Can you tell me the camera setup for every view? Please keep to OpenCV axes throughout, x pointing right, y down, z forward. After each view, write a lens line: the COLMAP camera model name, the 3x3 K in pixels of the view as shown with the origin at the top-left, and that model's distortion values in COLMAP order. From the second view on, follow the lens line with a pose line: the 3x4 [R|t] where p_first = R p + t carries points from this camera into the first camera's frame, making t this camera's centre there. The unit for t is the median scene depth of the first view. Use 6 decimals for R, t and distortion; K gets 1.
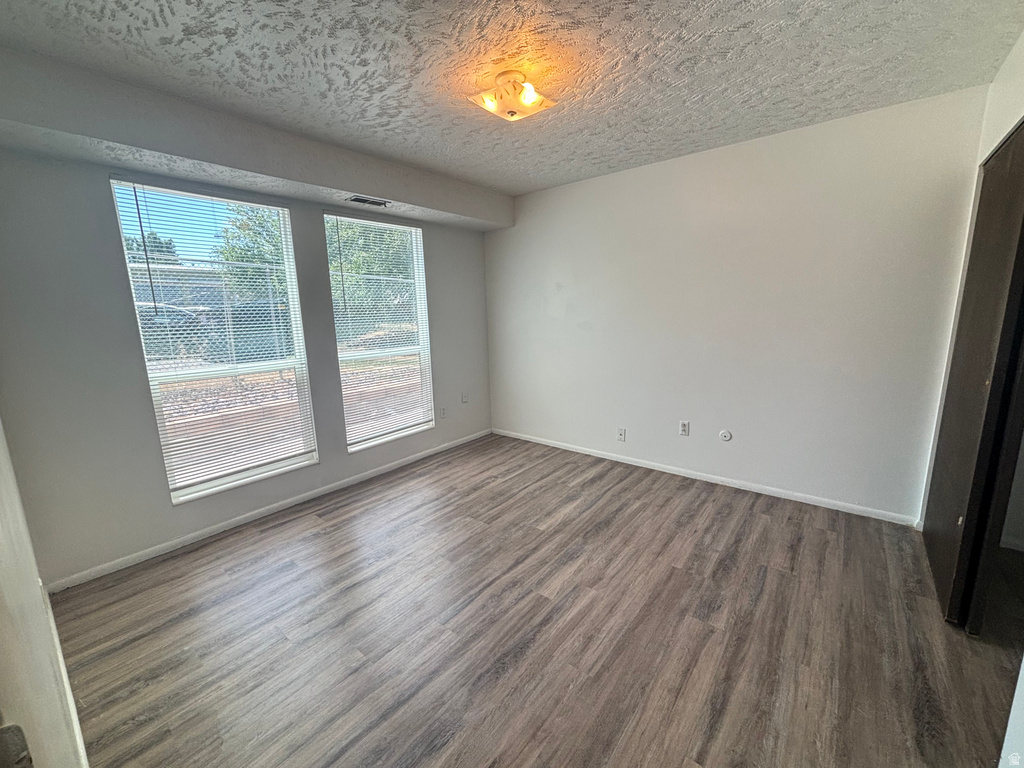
lens RADIAL K [[413.9, 0, 510.0], [0, 413.9, 384.3], [0, 0, 1]] dist [0.000507, 0.000973]
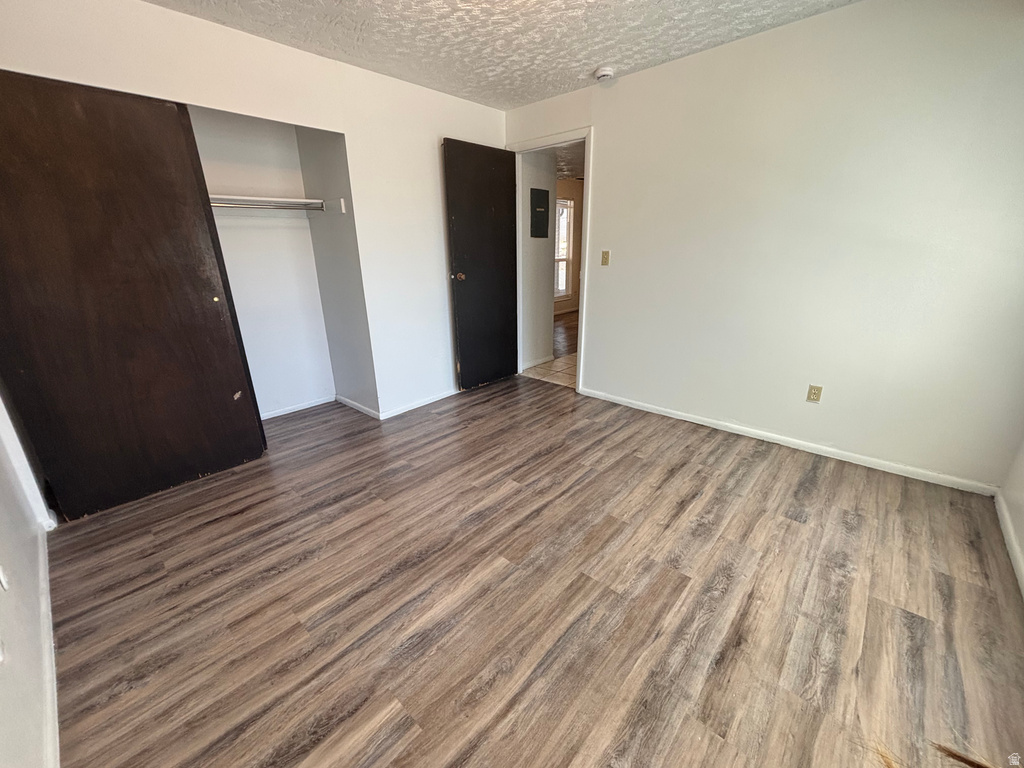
lens RADIAL K [[413.9, 0, 502.0], [0, 413.9, 381.0], [0, 0, 1]] dist [0.000507, 0.000973]
pose [[-0.996096, 0.017041, 0.086611, 0.012311], [0.056066, 0.879996, 0.471661, -0.262901], [-0.068180, 0.474676, -0.877516, 1.601343]]
